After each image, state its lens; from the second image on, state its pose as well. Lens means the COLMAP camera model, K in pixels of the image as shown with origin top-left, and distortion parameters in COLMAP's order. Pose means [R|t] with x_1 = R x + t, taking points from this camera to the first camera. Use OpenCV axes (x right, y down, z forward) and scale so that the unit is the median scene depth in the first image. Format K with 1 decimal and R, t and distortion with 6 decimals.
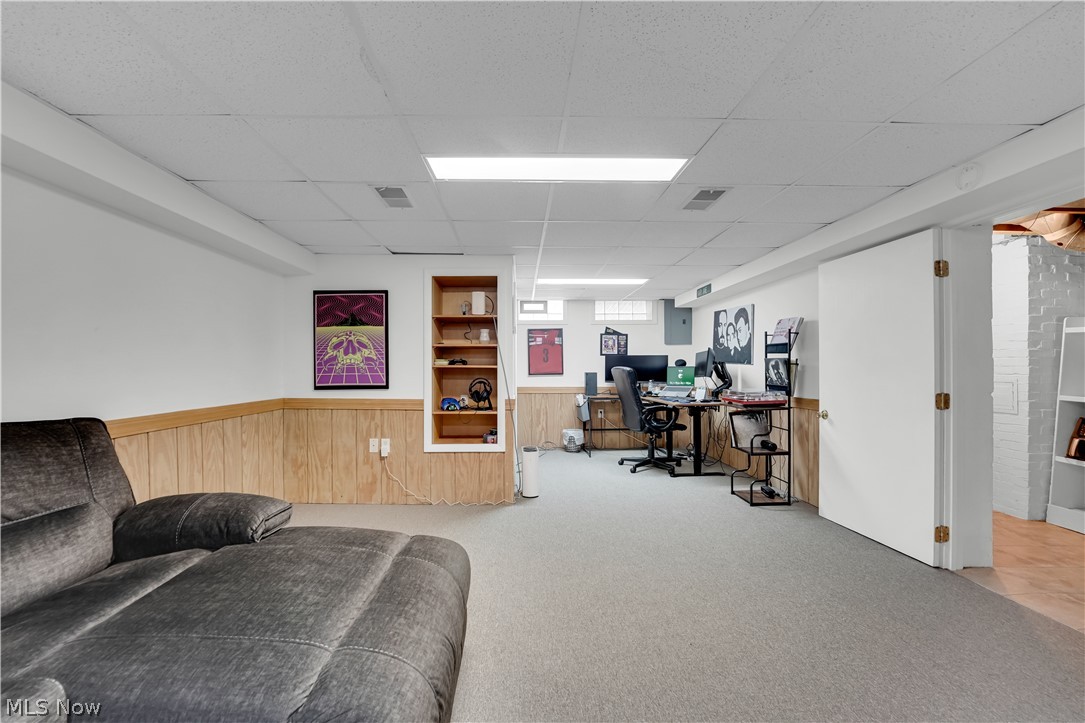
lens RADIAL K [[451.5, 0, 531.1], [0, 451.5, 368.8], [0, 0, 1]] dist [-0.025542, 0.000582]
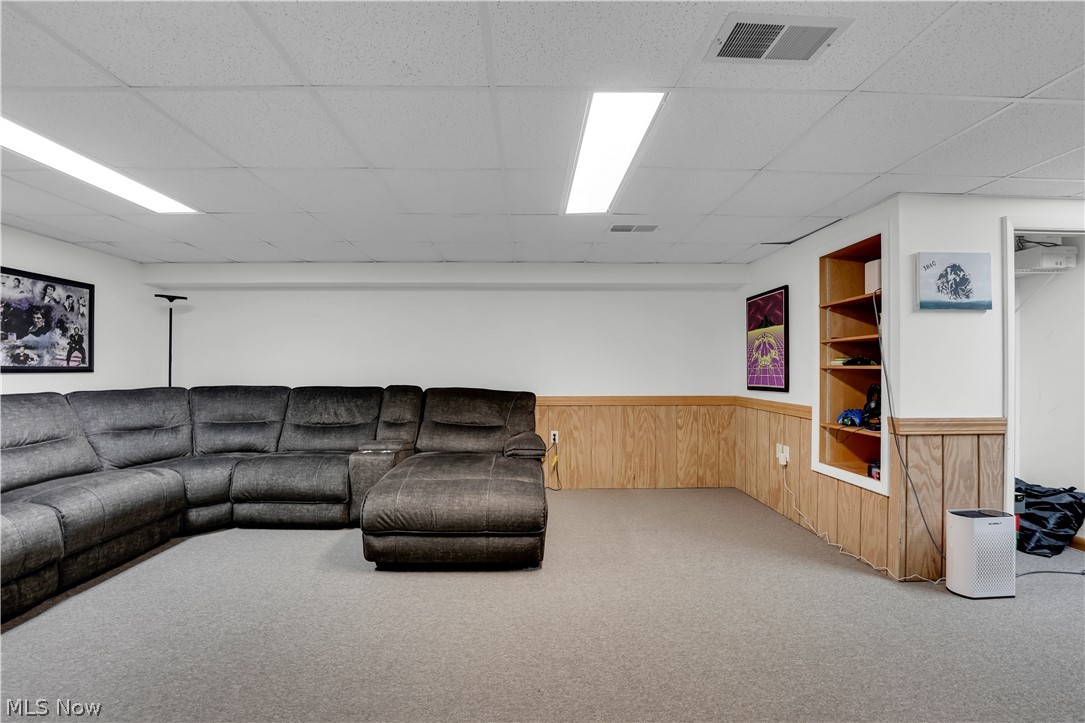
lens RADIAL K [[451.5, 0, 530.8], [0, 451.5, 366.4], [0, 0, 1]] dist [-0.025542, 0.000582]
pose [[-0.021230, -0.008559, -0.999738, 0.610351], [-0.000362, 0.999963, -0.008554, -0.000118], [0.999775, 0.000180, -0.021232, 0.499045]]
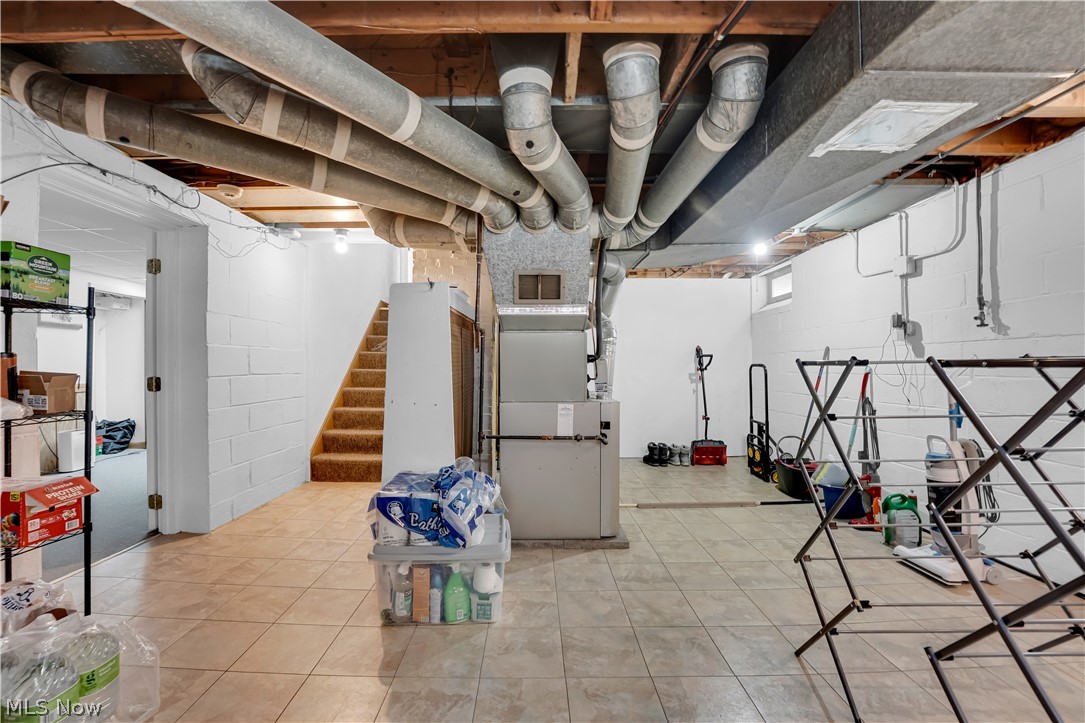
lens RADIAL K [[451.5, 0, 540.9], [0, 451.5, 371.7], [0, 0, 1]] dist [-0.025542, 0.000582]
pose [[0.999498, 0.003495, -0.031492, 1.323229], [-0.003165, 0.999940, 0.010519, 0.018569], [0.031527, -0.010414, 0.999449, -0.072104]]
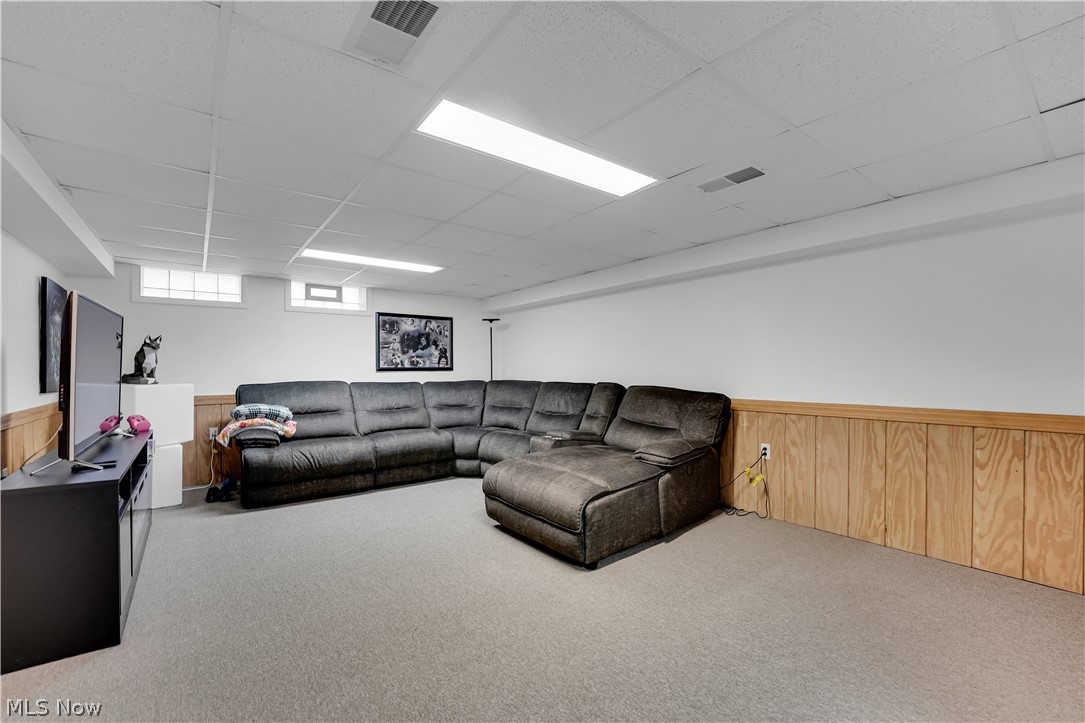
lens RADIAL K [[451.5, 0, 529.4], [0, 451.5, 367.8], [0, 0, 1]] dist [-0.025542, 0.000582]
pose [[-0.821157, 0.004150, -0.570688, 0.372042], [0.005658, 0.999984, -0.000869, -0.001919], [0.570675, -0.003942, -0.821167, 1.009311]]
